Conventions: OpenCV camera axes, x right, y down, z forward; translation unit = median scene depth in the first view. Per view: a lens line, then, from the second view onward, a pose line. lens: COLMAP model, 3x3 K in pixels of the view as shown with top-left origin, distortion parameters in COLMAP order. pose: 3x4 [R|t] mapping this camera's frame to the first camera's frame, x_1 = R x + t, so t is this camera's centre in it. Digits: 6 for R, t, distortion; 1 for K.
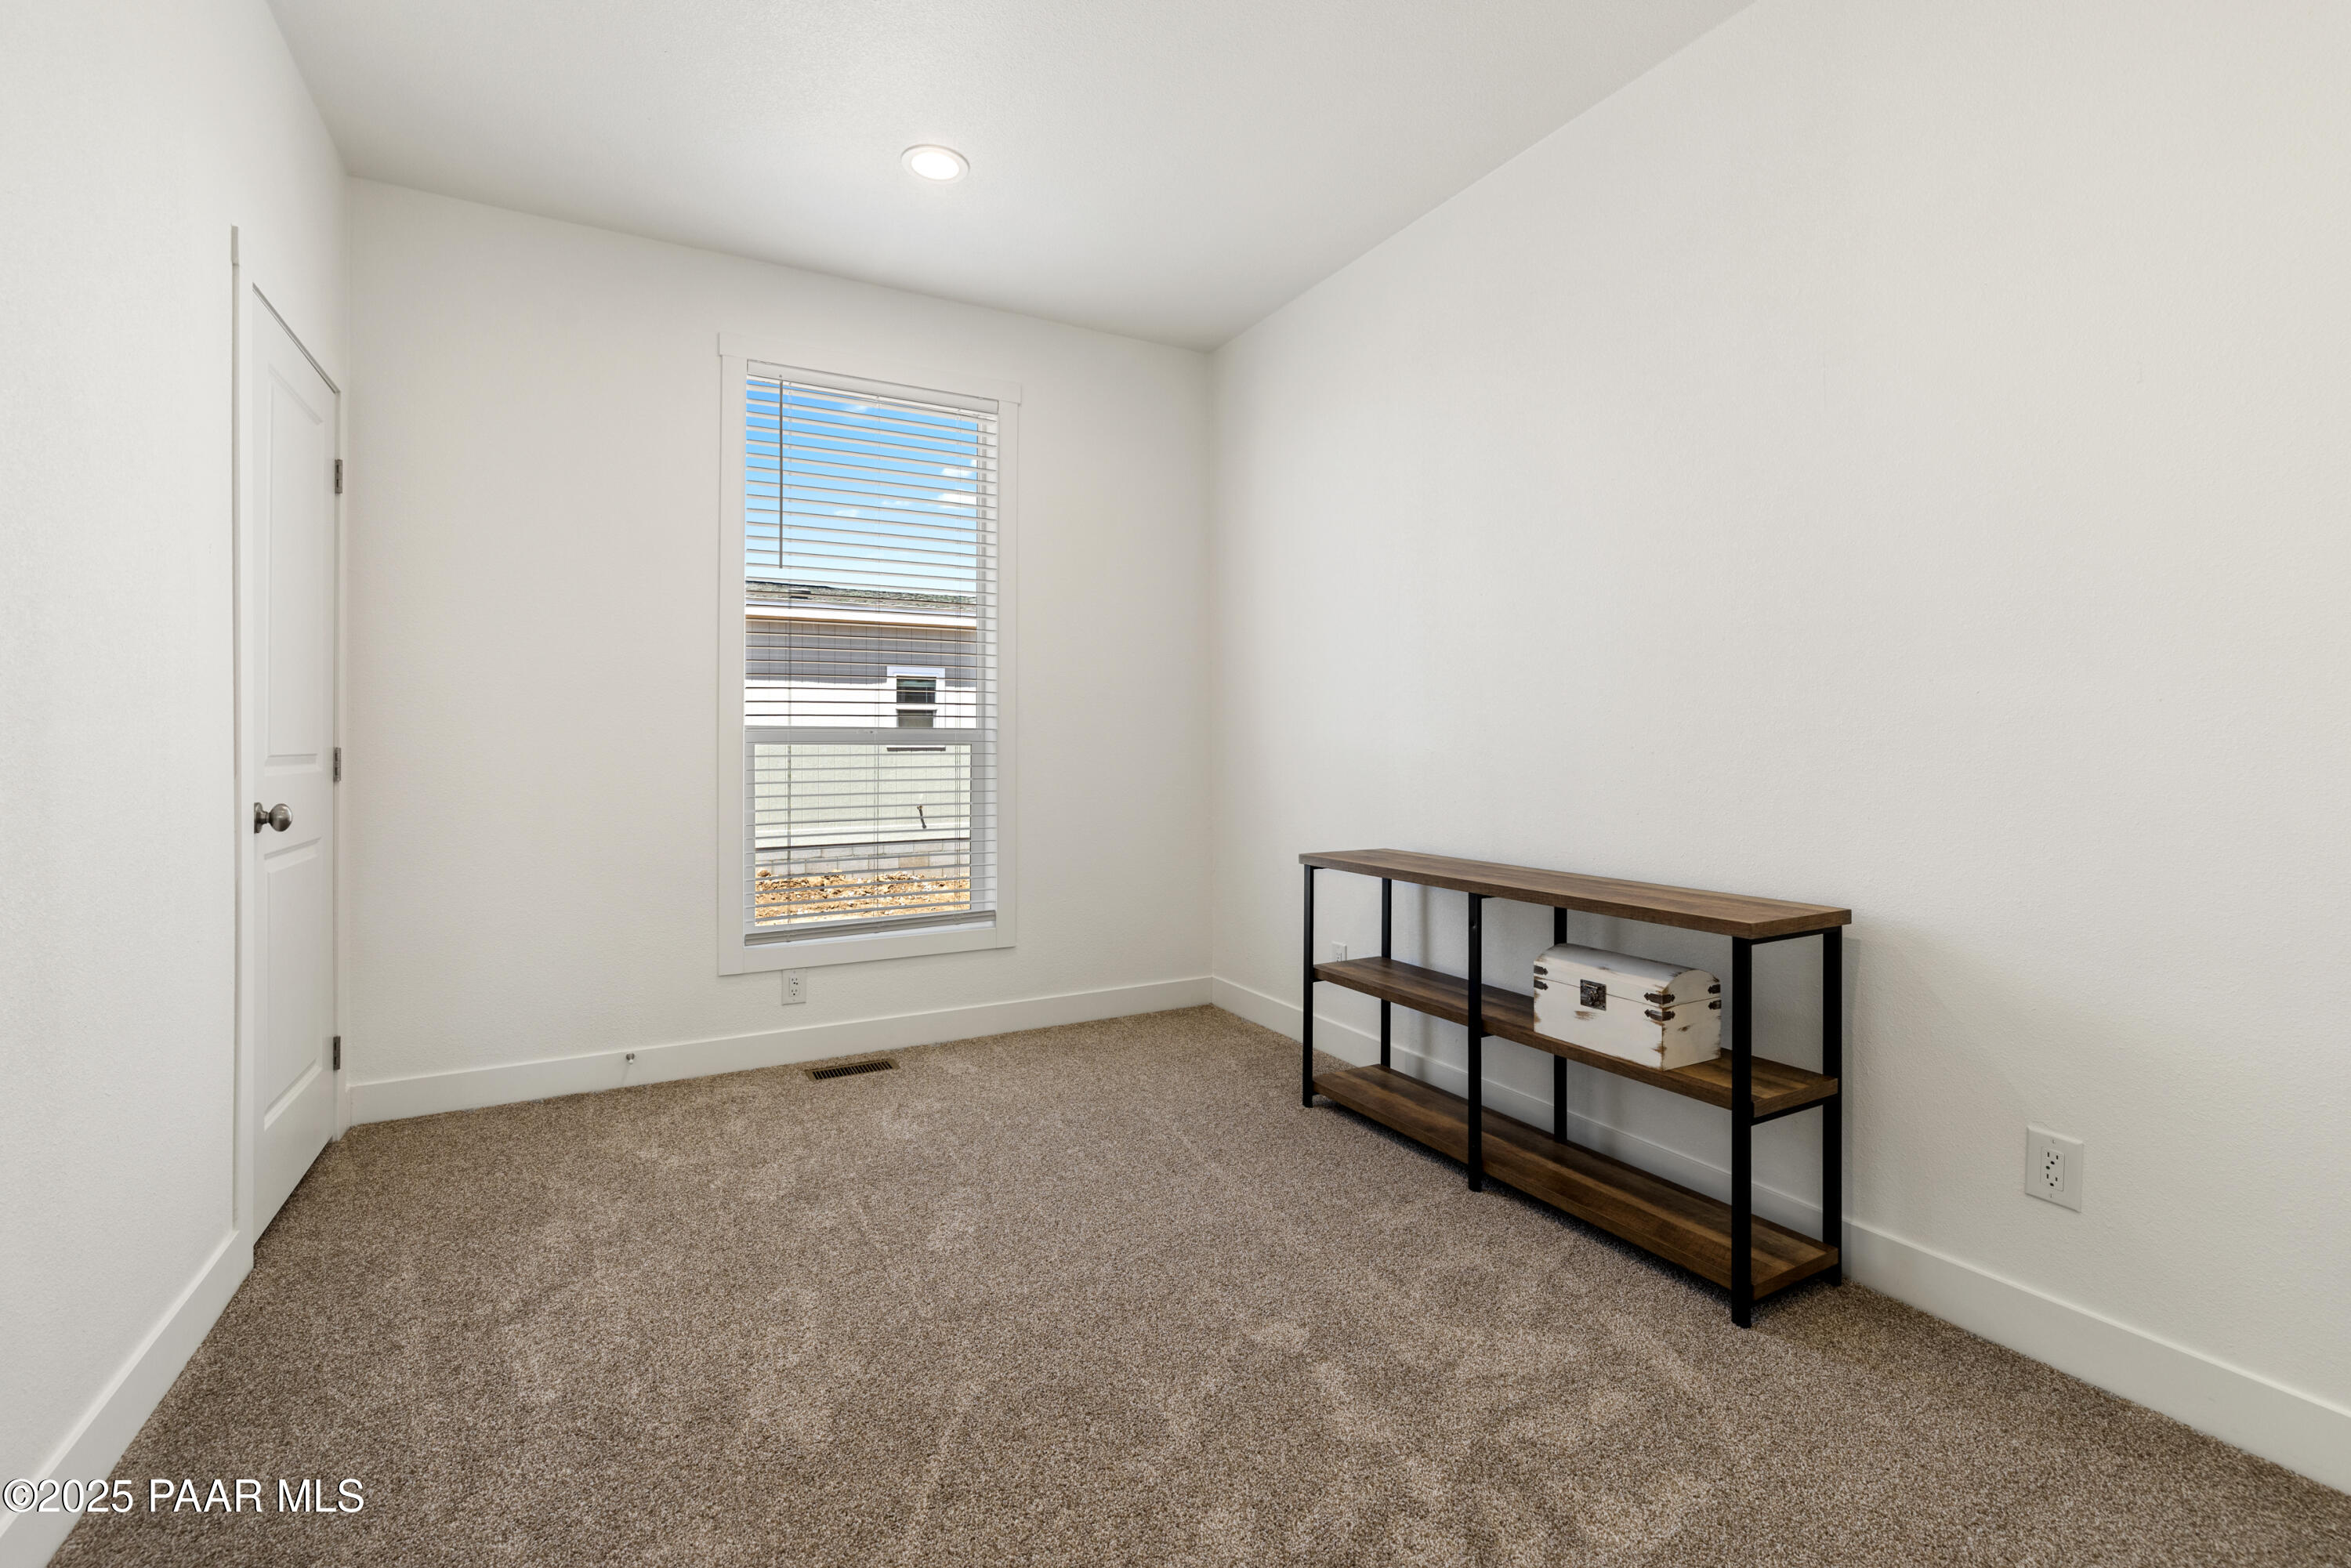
lens RADIAL K [[1034.5, 0, 1179.4], [0, 1034.5, 745.3], [0, 0, 1]] dist [0.002859, -0.000143]
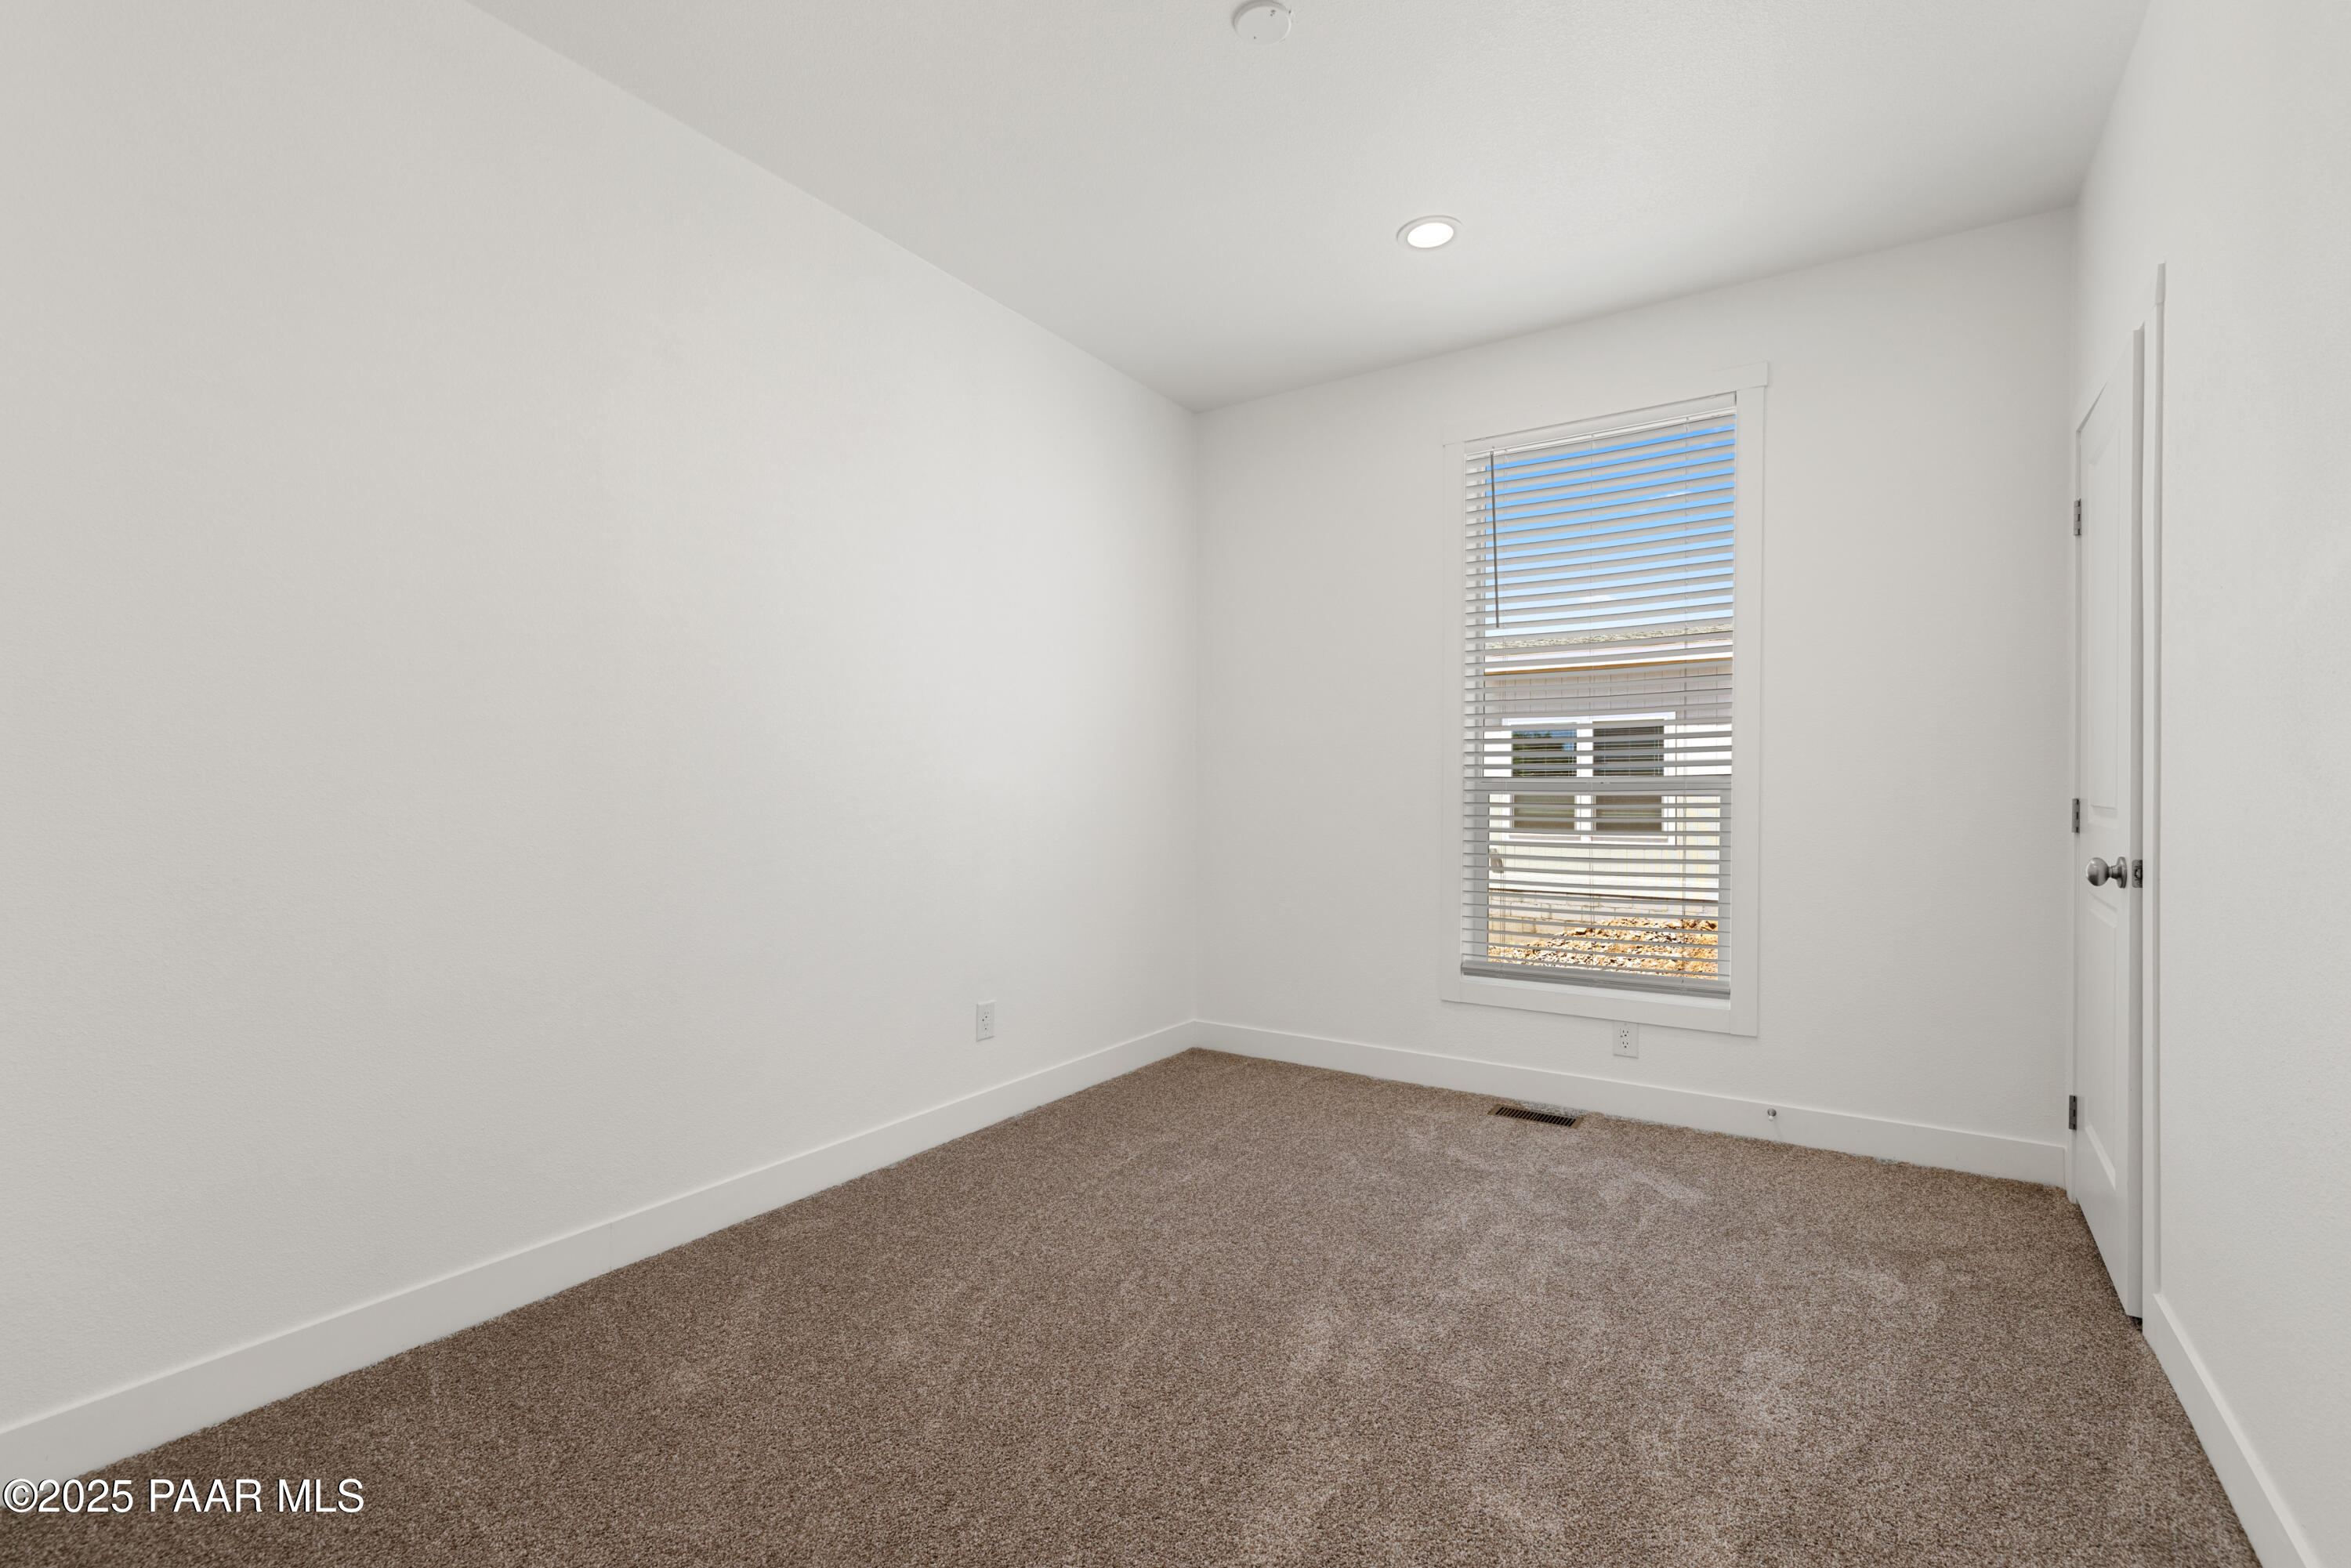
lens RADIAL K [[1034.5, 0, 1176.0], [0, 1034.5, 786.9], [0, 0, 1]] dist [0.002859, -0.000143]
pose [[0.476510, -0.002763, -0.879165, 0.380338], [-0.002860, 0.999985, -0.004694, -0.002732], [0.879164, 0.004751, 0.476495, 0.196661]]
